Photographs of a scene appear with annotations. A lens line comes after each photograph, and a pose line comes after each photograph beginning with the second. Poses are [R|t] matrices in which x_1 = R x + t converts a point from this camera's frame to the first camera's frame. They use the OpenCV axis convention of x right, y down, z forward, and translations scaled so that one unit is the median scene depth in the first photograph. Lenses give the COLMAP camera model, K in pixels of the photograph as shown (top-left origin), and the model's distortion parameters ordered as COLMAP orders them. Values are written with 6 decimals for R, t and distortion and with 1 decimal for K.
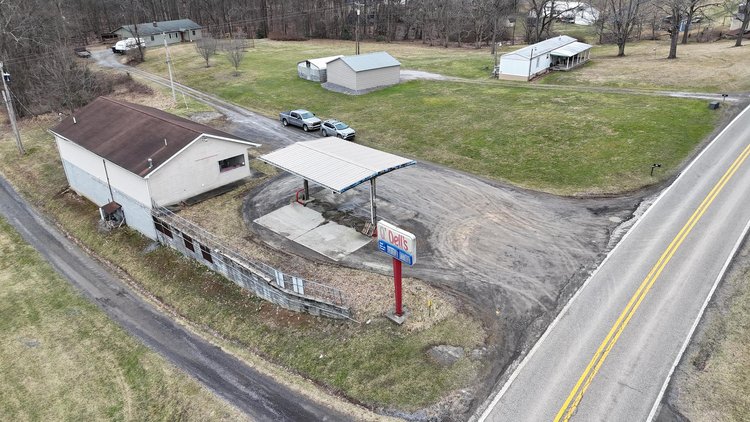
lens RADIAL K [[548.7, 0, 374.3], [0, 548.7, 209.9], [0, 0, 1]] dist [0.104250, -0.114586]
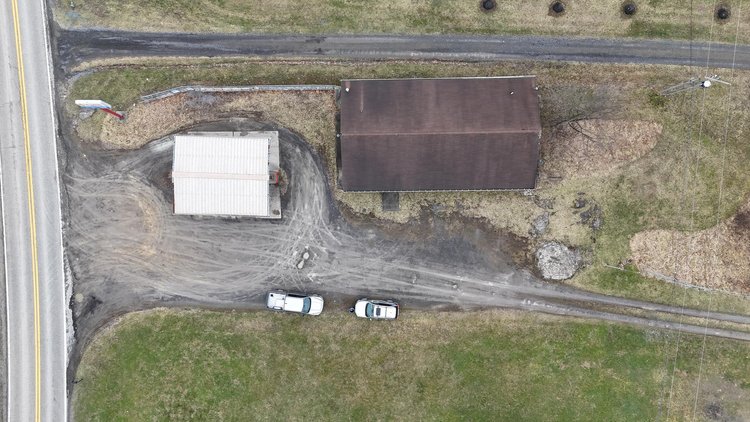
lens RADIAL K [[548.7, 0, 374.3], [0, 548.7, 209.9], [0, 0, 1]] dist [0.104250, -0.114586]
pose [[-0.725469, 0.685771, 0.058424, -0.342037], [-0.270444, -0.362096, 0.892046, -1.340490], [0.632894, 0.631352, 0.448152, 0.669024]]
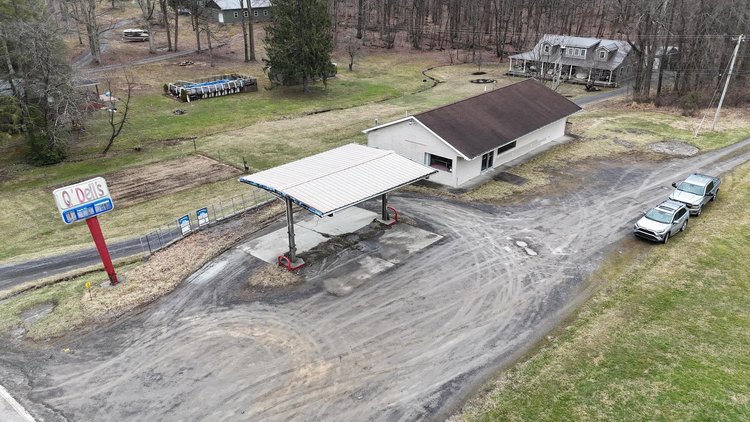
lens RADIAL K [[548.7, 0, 374.3], [0, 548.7, 209.9], [0, 0, 1]] dist [0.104250, -0.114586]
pose [[0.002611, 0.427297, -0.904108, 0.660111], [-0.419458, 0.821196, 0.386900, -0.367914], [0.907771, 0.378225, 0.181378, 0.888838]]
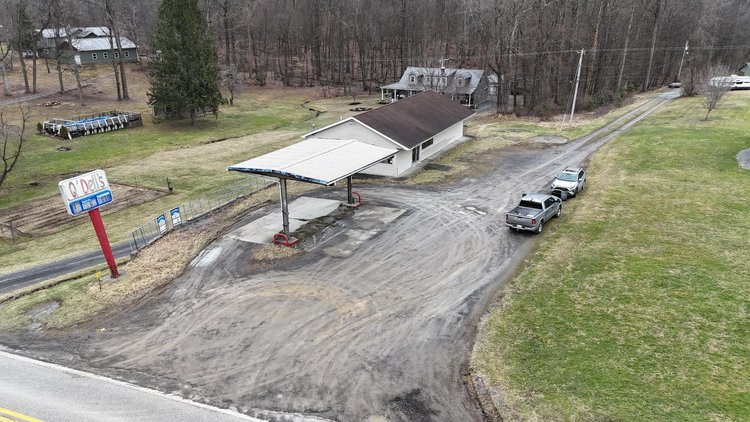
lens RADIAL K [[548.7, 0, 374.3], [0, 548.7, 209.9], [0, 0, 1]] dist [0.104250, -0.114586]
pose [[0.277046, 0.338375, -0.899304, 0.766479], [-0.406856, 0.889207, 0.209237, -0.232652], [0.870468, 0.307919, 0.384021, 0.735014]]
